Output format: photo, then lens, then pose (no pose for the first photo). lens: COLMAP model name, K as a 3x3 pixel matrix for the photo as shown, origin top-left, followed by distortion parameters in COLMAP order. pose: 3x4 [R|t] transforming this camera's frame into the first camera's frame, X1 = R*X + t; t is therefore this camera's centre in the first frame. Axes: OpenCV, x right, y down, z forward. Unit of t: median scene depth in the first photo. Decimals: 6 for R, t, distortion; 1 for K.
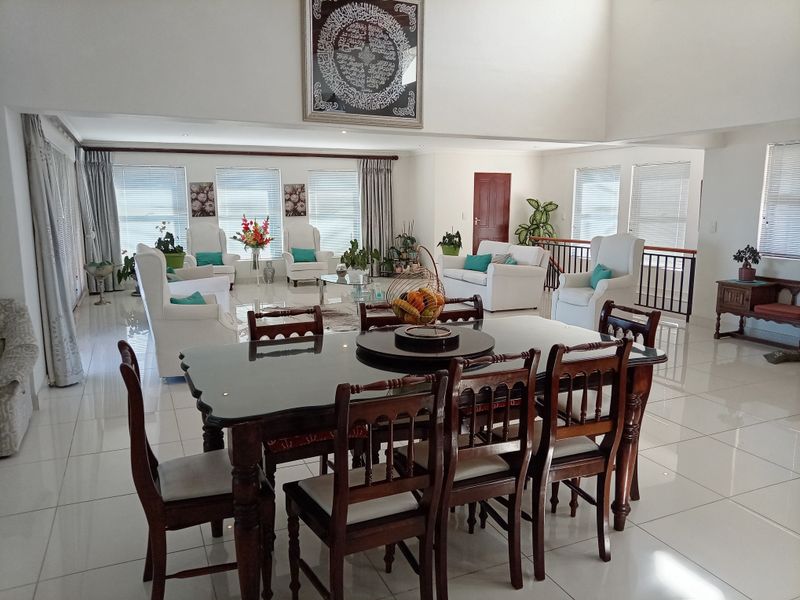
lens RADIAL K [[592.5, 0, 398.4], [0, 592.5, 302.1], [0, 0, 1]] dist [0.076588, -0.162168]
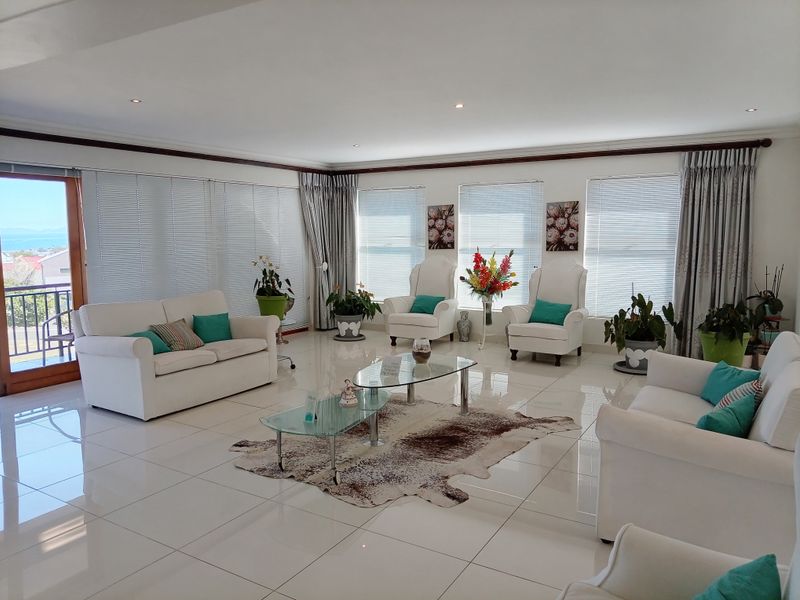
lens RADIAL K [[592.5, 0, 398.4], [0, 592.5, 302.1], [0, 0, 1]] dist [0.076588, -0.162168]
pose [[0.568331, 0.099631, -0.816746, 0.264536], [-0.134095, 0.990586, 0.027528, -0.084399], [0.811800, 0.093877, 0.576341, 0.492412]]
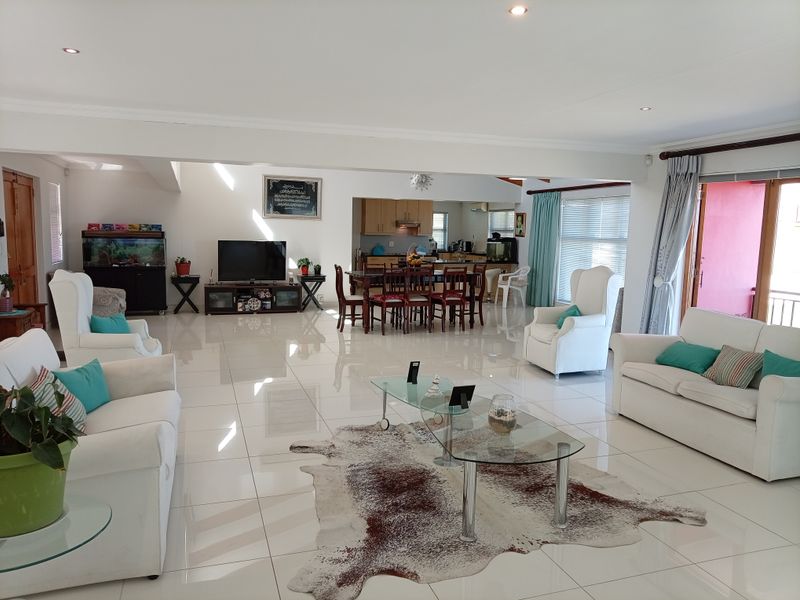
lens RADIAL K [[592.5, 0, 398.4], [0, 592.5, 302.1], [0, 0, 1]] dist [0.076588, -0.162168]
pose [[-0.995165, -0.029226, 0.093771, -0.048461], [-0.001206, 0.958268, 0.285869, -0.173761], [-0.098212, 0.284374, -0.953670, 1.018924]]
